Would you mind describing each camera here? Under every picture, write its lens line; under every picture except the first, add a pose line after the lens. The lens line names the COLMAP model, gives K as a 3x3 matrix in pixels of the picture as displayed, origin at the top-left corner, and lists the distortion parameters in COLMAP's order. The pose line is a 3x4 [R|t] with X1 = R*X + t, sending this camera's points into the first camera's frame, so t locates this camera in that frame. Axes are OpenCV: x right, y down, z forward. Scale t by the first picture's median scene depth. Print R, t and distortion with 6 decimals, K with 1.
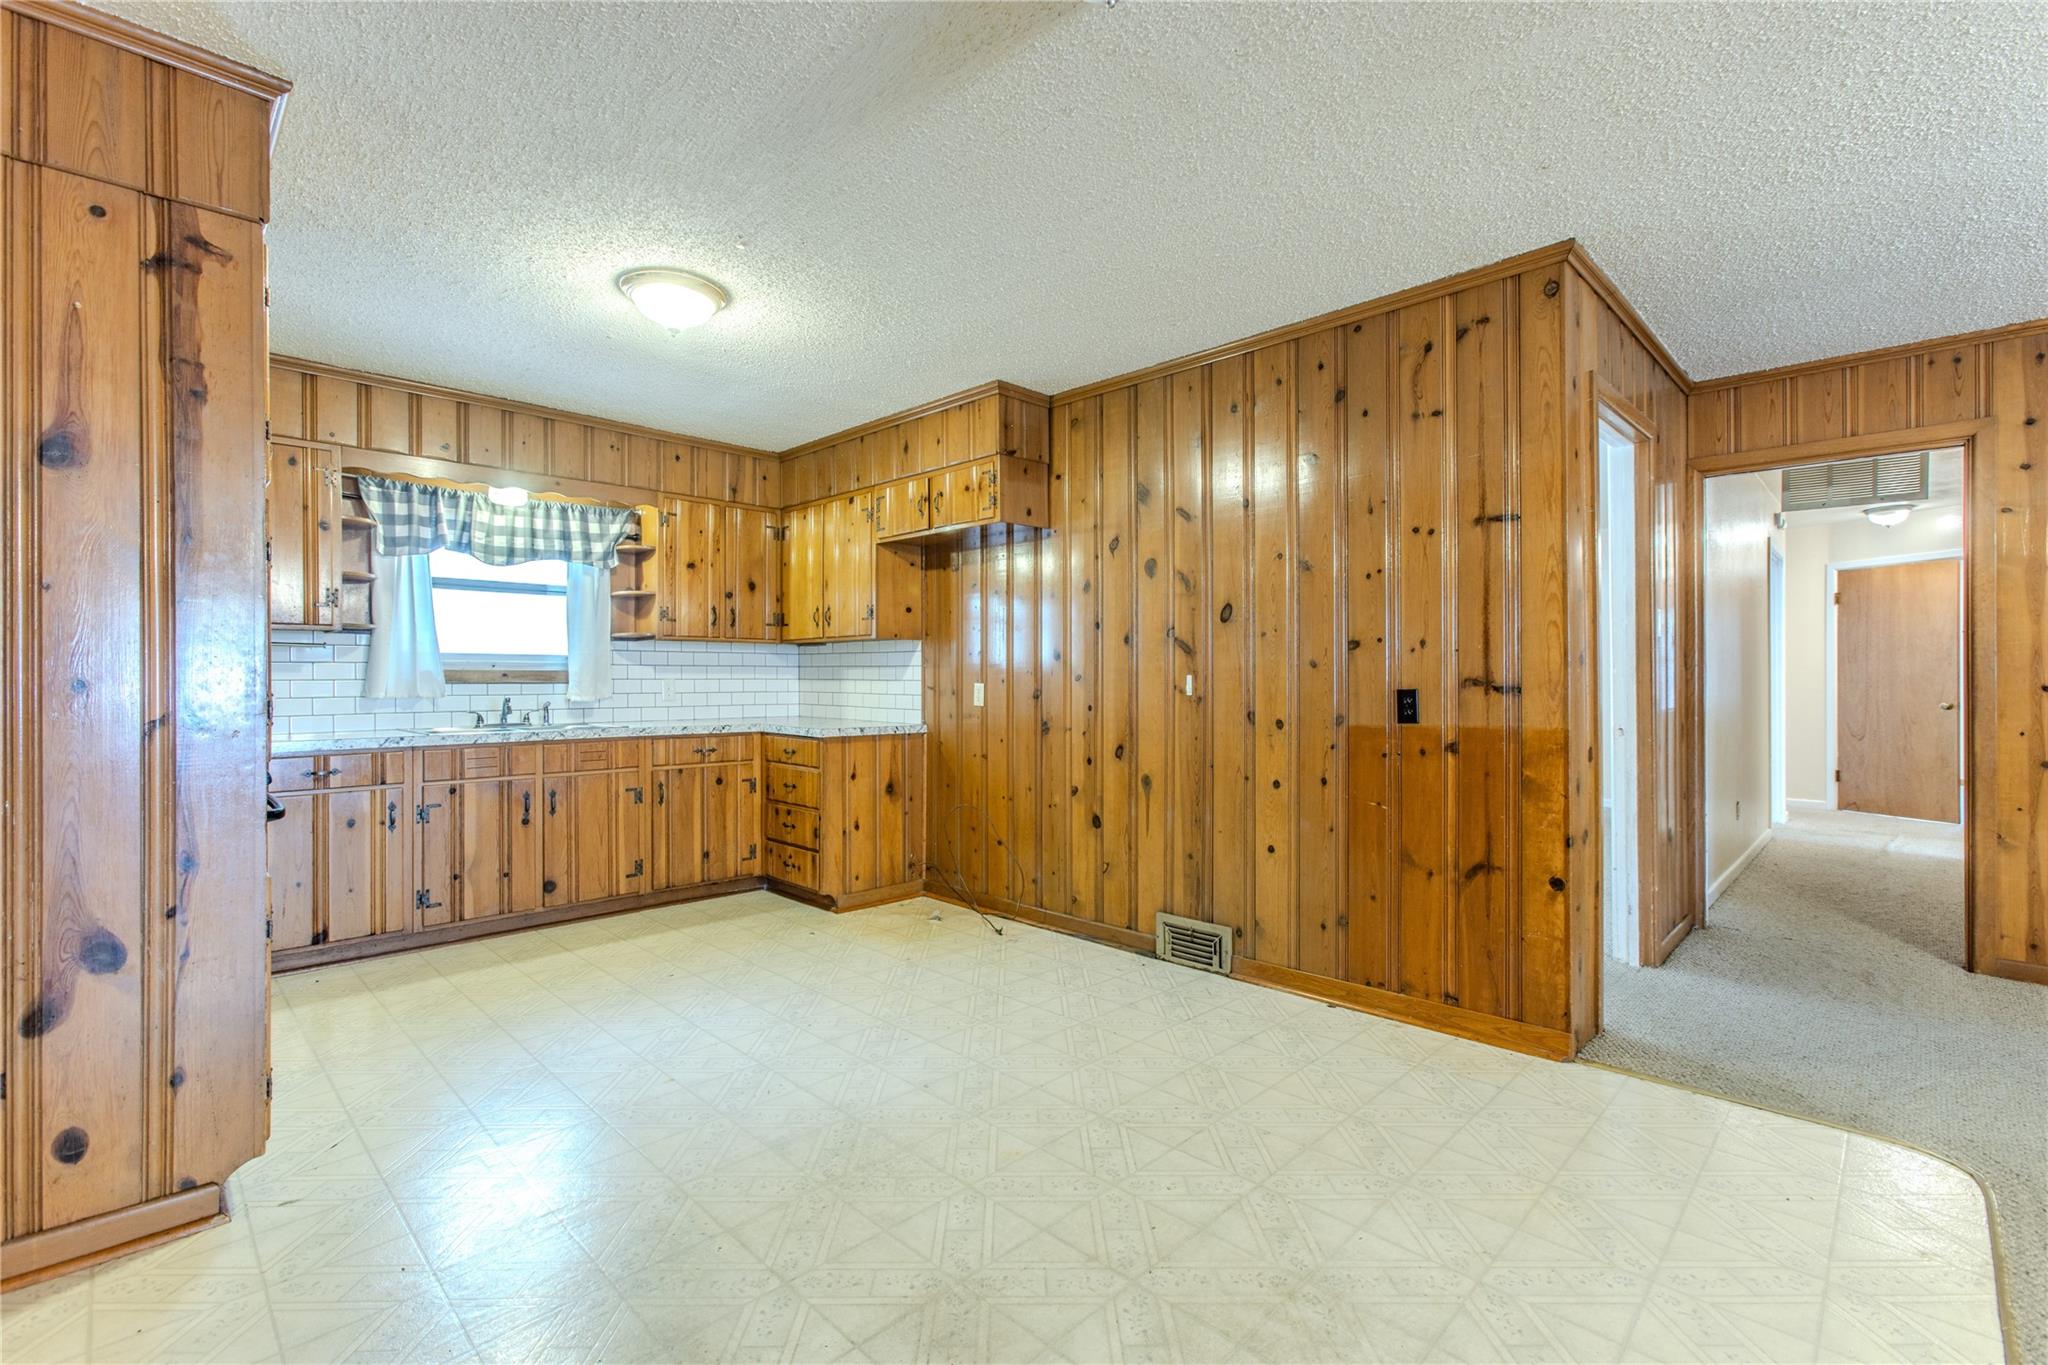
lens RADIAL K [[901.8, 0, 1031.9], [0, 901.8, 677.0], [0, 0, 1]] dist [0.002378, 0.000266]
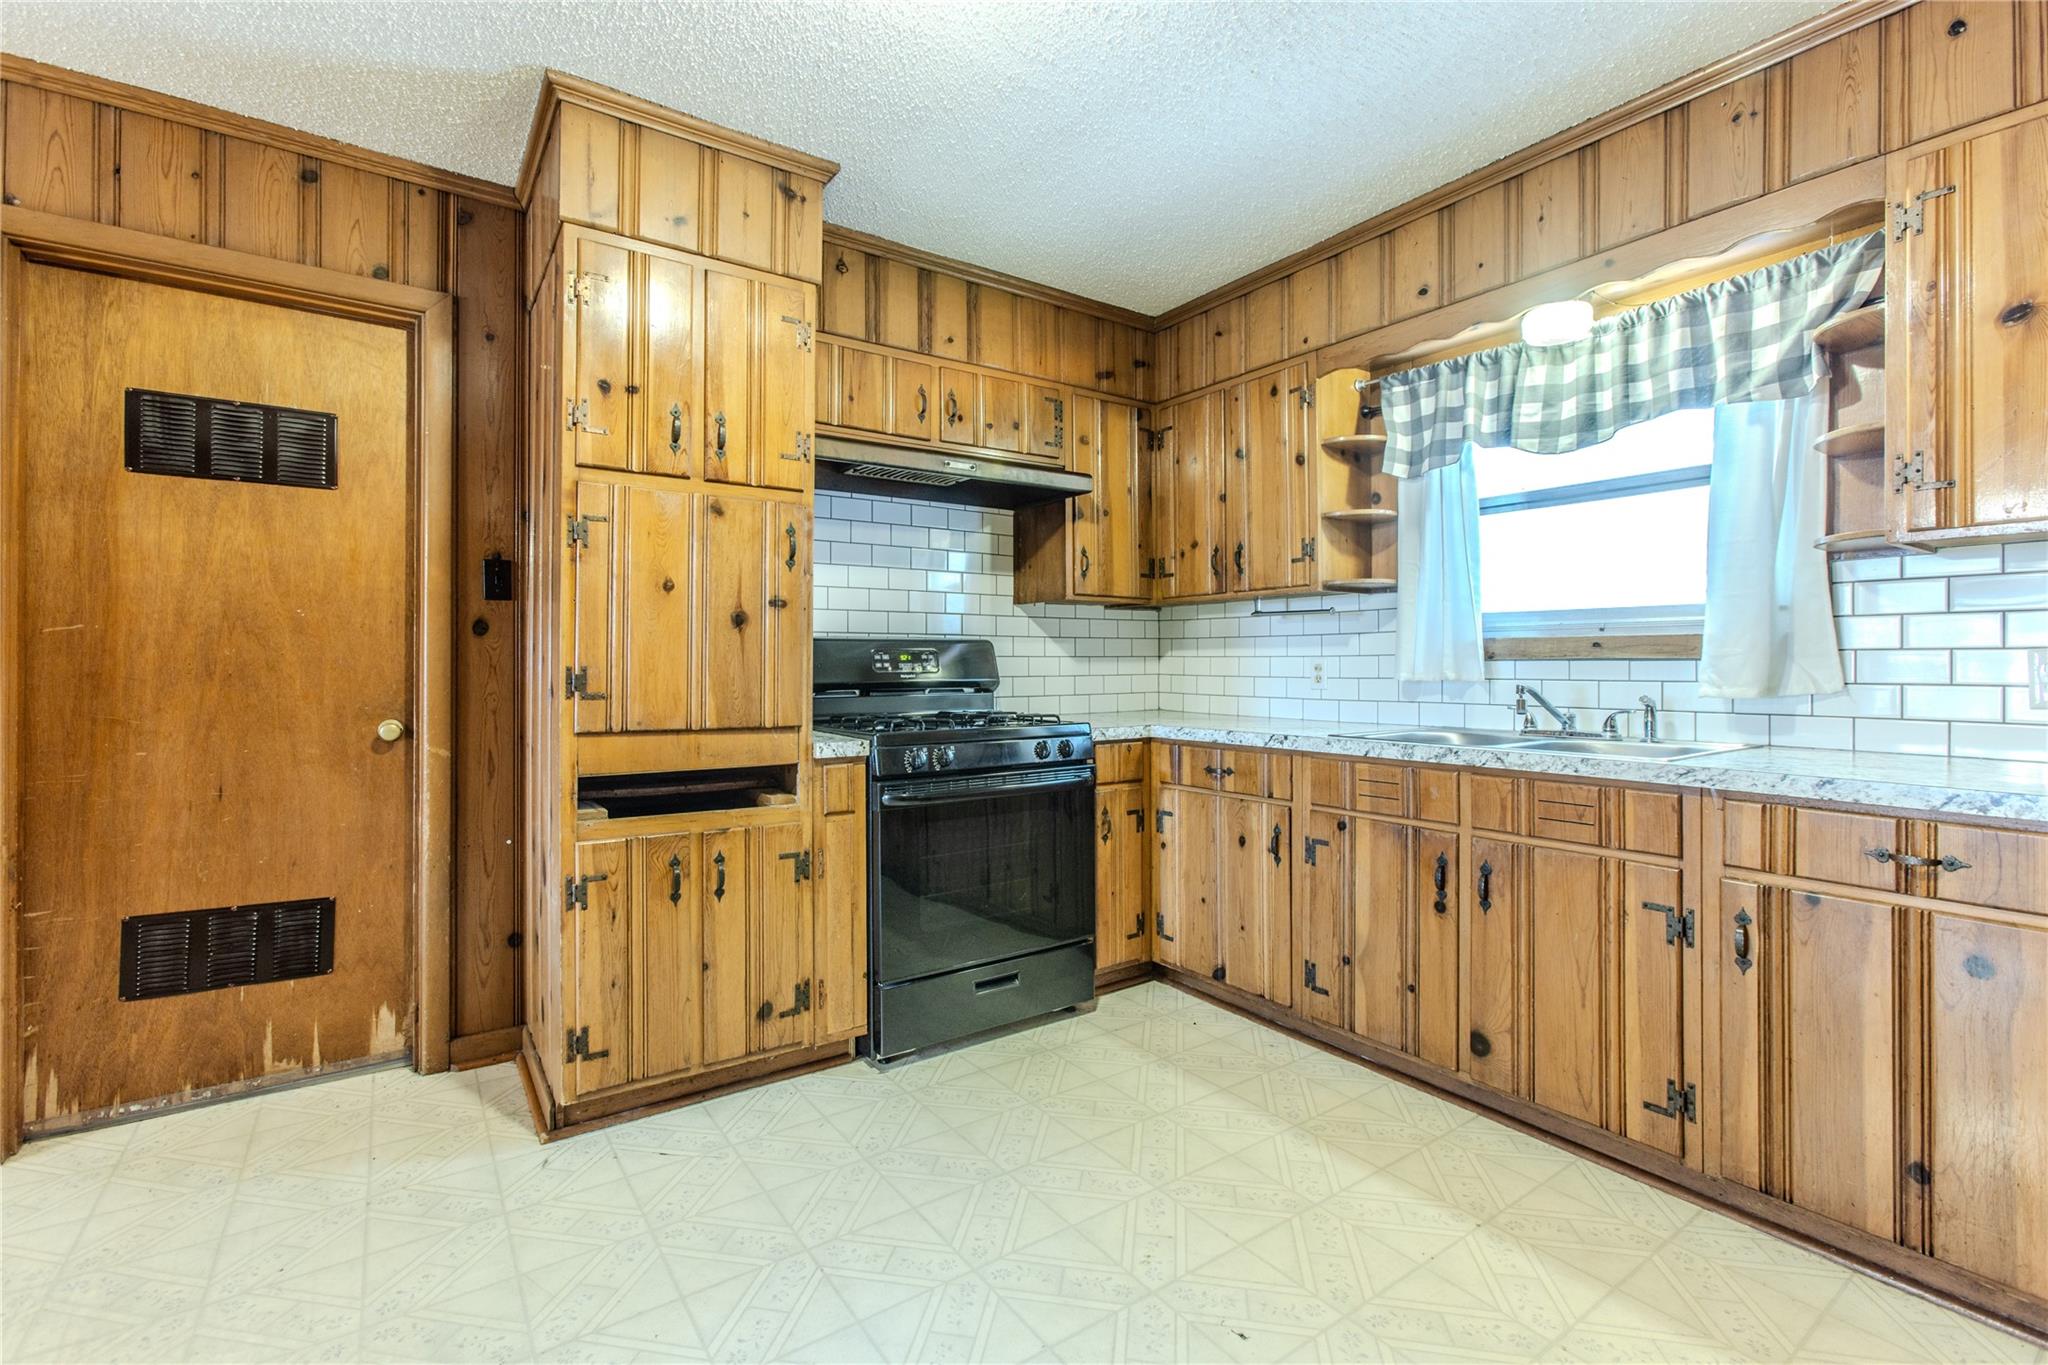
lens RADIAL K [[901.8, 0, 1025.9], [0, 901.8, 671.6], [0, 0, 1]] dist [0.002378, 0.000266]
pose [[-0.188431, 0.004417, -0.982077, 0.030392], [-0.001469, 0.999987, 0.004780, 0.011965], [0.982085, 0.002343, -0.188422, 0.801149]]
